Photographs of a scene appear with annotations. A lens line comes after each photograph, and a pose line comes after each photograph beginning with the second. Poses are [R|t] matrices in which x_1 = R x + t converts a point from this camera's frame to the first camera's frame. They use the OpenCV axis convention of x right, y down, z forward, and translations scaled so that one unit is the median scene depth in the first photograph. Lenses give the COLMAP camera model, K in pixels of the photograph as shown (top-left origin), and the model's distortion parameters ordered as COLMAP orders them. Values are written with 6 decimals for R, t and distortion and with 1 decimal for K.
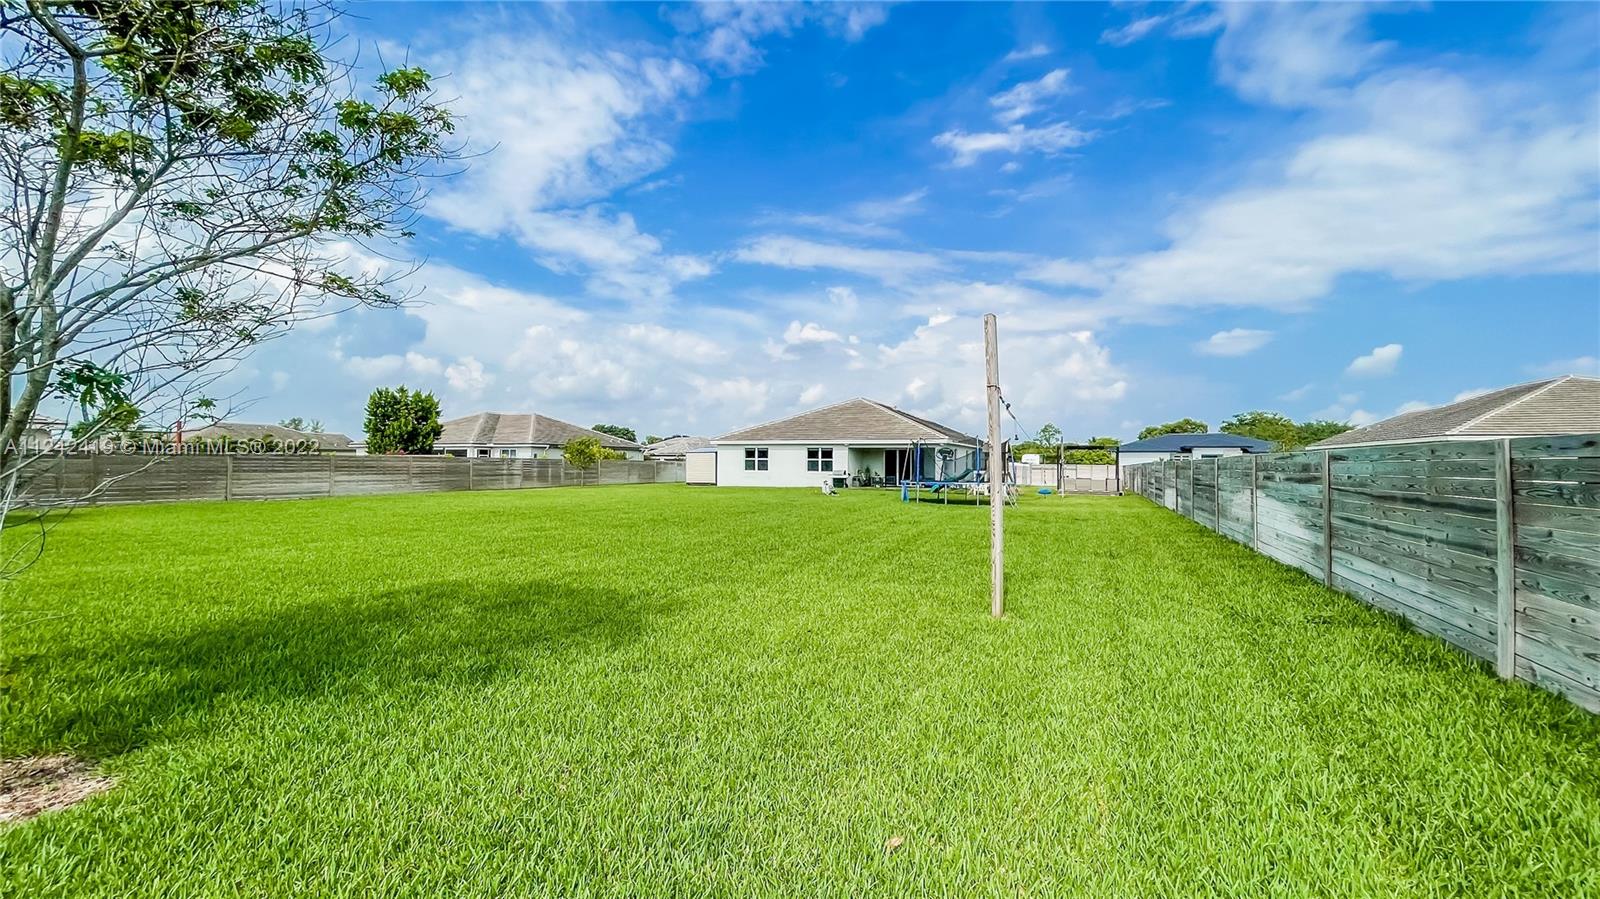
lens RADIAL K [[648.3, 0, 796.9], [0, 648.3, 461.4], [0, 0, 1]] dist [0.000500, -0.000124]
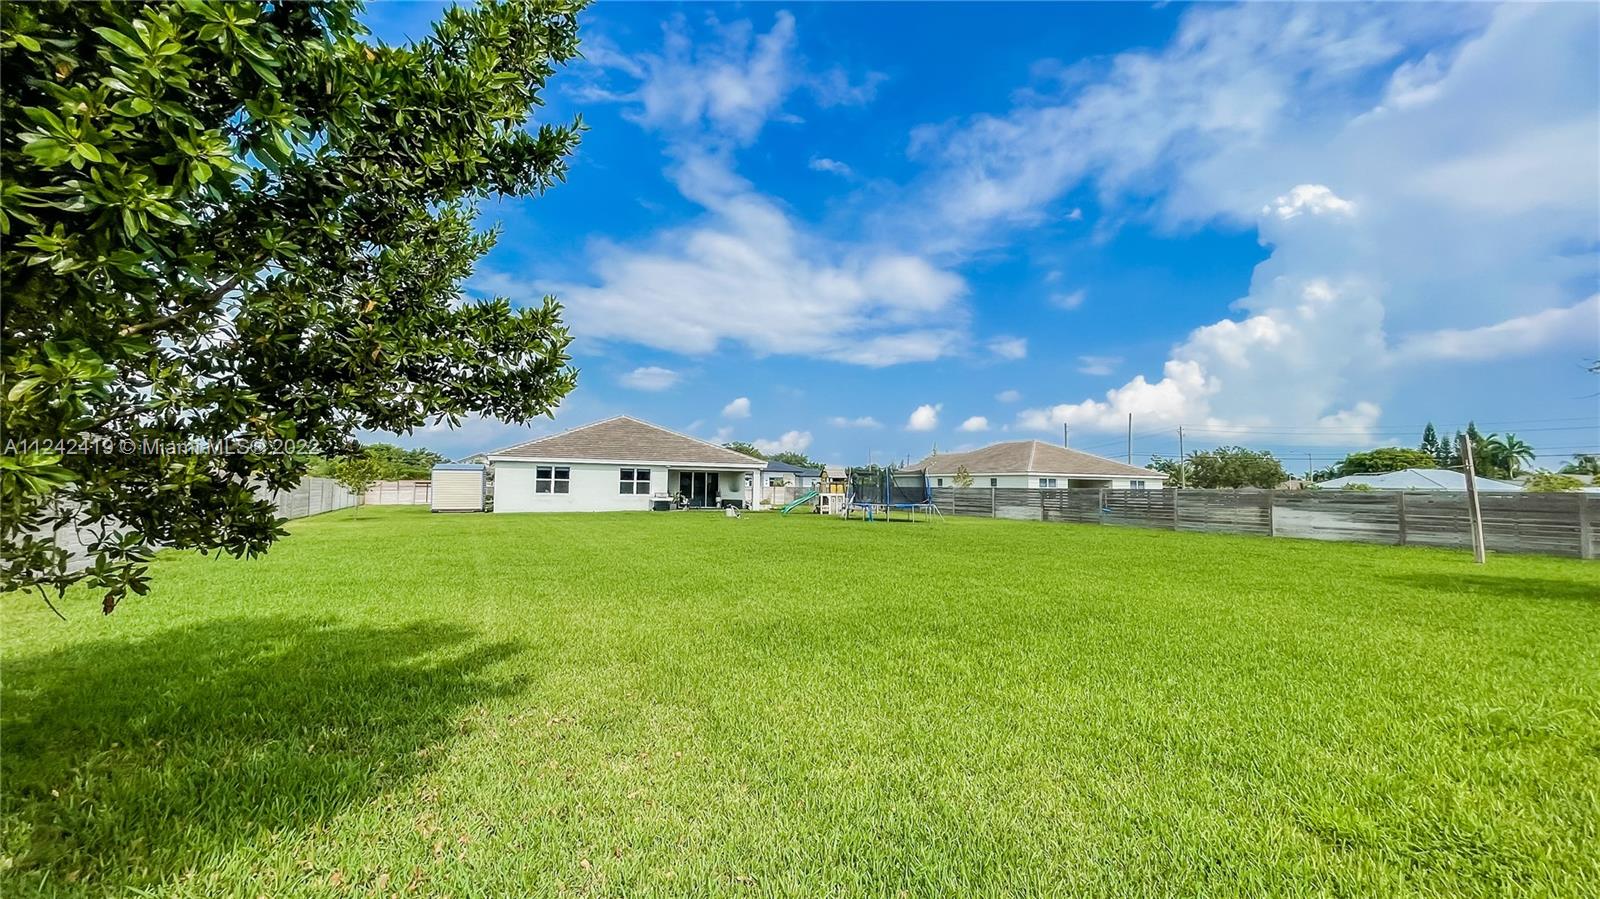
lens RADIAL K [[648.3, 0, 807.1], [0, 648.3, 448.1], [0, 0, 1]] dist [0.000500, -0.000124]
pose [[0.663747, 0.044009, 0.746661, -0.478453], [-0.009486, 0.998683, -0.050431, -0.005643], [-0.747897, 0.026390, 0.663290, 0.184119]]
